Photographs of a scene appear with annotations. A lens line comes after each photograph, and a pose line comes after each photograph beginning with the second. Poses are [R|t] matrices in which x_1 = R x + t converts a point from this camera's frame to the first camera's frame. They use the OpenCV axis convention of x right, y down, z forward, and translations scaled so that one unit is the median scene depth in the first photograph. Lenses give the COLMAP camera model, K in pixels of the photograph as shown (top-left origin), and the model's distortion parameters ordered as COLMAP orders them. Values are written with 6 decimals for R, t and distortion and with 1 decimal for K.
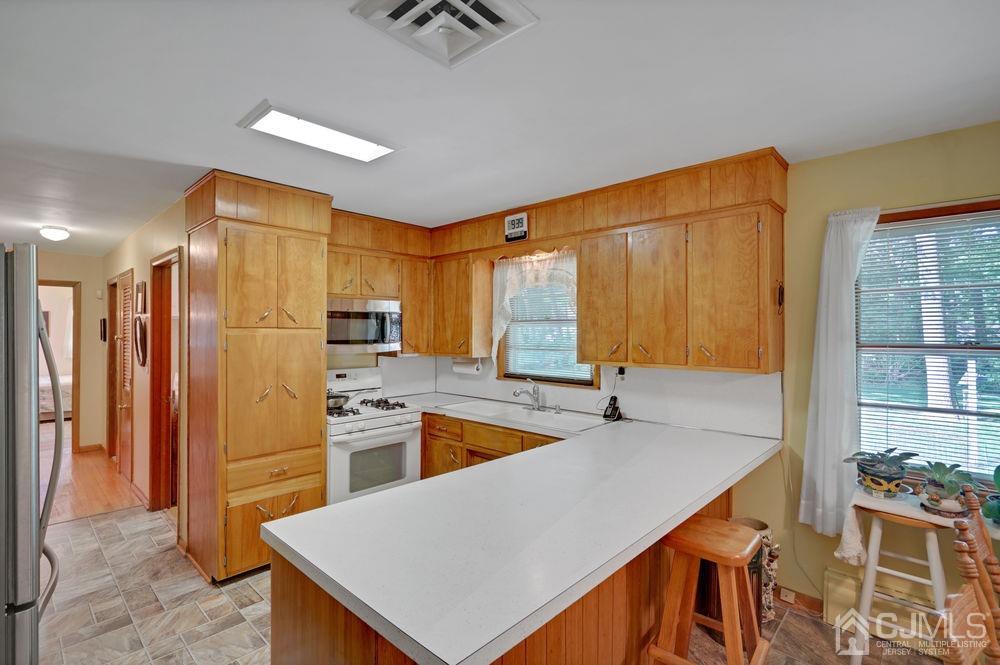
lens RADIAL K [[470.3, 0, 499.7], [0, 470.3, 331.5], [0, 0, 1]] dist [-0.001763, 0.002603]
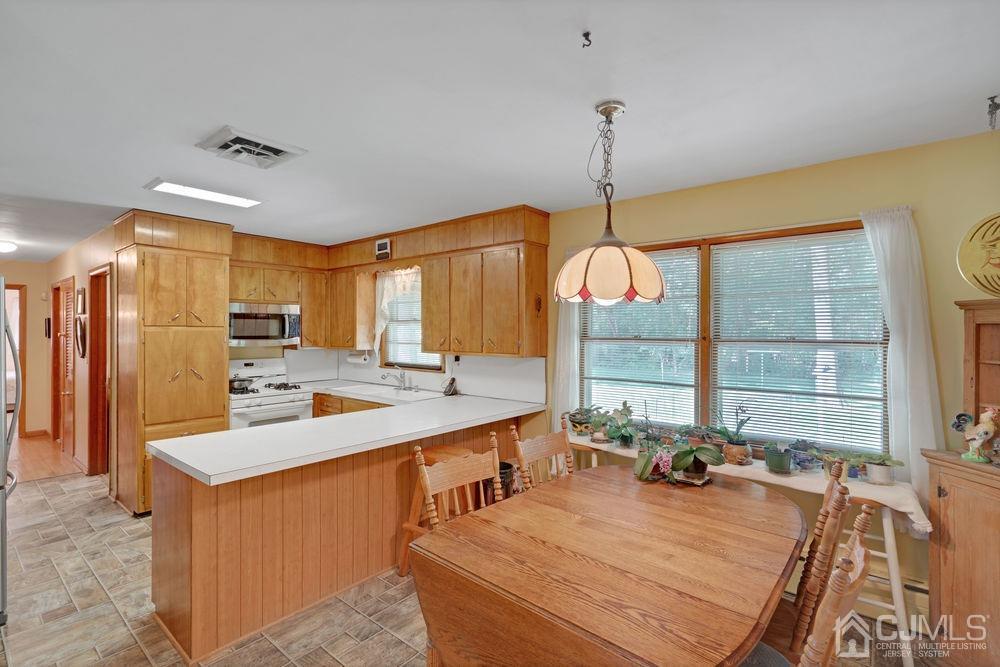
lens RADIAL K [[470.3, 0, 498.9], [0, 470.3, 332.4], [0, 0, 1]] dist [-0.001763, 0.002603]
pose [[0.998021, 0.000012, 0.062881, 0.287802], [-0.000306, 0.999989, 0.004662, 0.002948], [-0.062880, -0.004672, 0.998010, -0.336835]]
